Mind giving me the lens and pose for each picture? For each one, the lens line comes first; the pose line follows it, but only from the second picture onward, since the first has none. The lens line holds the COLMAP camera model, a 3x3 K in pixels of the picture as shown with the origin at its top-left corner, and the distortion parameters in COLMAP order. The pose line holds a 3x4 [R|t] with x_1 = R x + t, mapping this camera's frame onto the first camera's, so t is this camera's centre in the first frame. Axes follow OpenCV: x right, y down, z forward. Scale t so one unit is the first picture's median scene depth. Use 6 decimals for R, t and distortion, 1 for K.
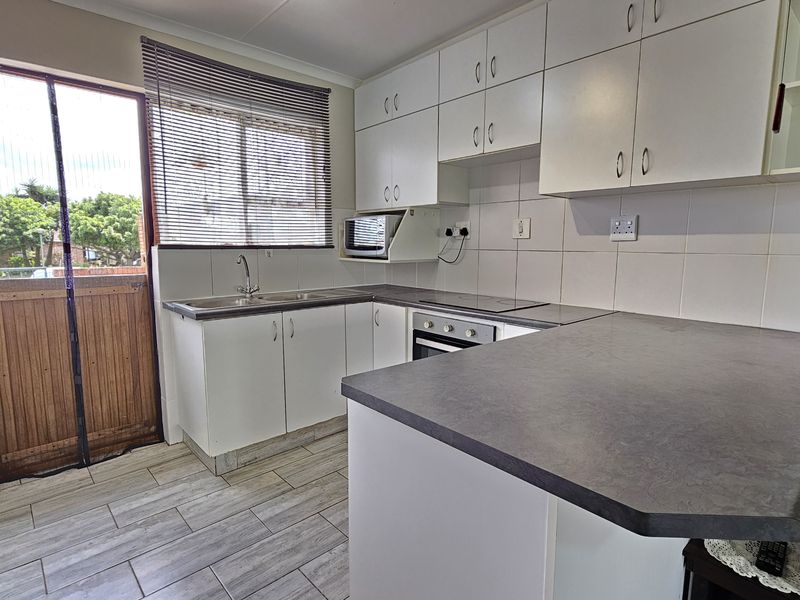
lens RADIAL K [[433.2, 0, 402.3], [0, 433.2, 298.9], [0, 0, 1]] dist [-0.000522, -0.001480]
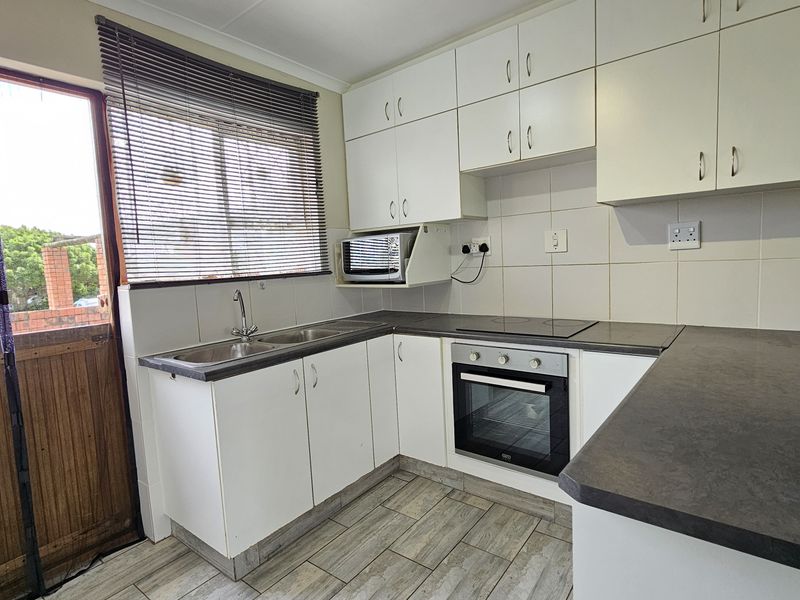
lens RADIAL K [[433.2, 0, 403.7], [0, 433.2, 299.1], [0, 0, 1]] dist [-0.000522, -0.001480]
pose [[0.984483, -0.067456, 0.161999, -0.198774], [0.073902, 0.996683, -0.034095, -0.033728], [-0.159162, 0.045538, 0.986202, 0.155923]]
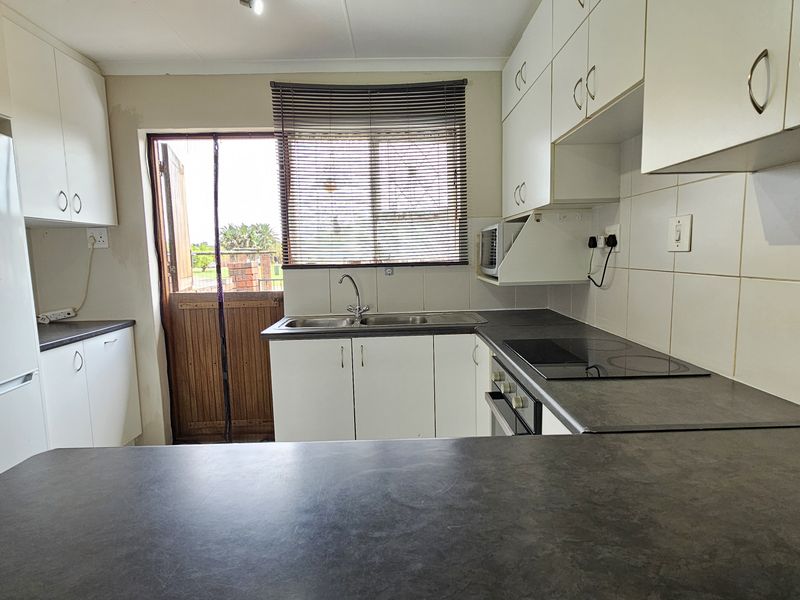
lens RADIAL K [[433.2, 0, 402.8], [0, 433.2, 298.6], [0, 0, 1]] dist [-0.000522, -0.001480]
pose [[0.759848, 0.047782, -0.648342, 0.375175], [-0.057288, 0.998337, 0.006435, -0.060876], [0.647572, 0.032253, 0.761322, 0.337395]]
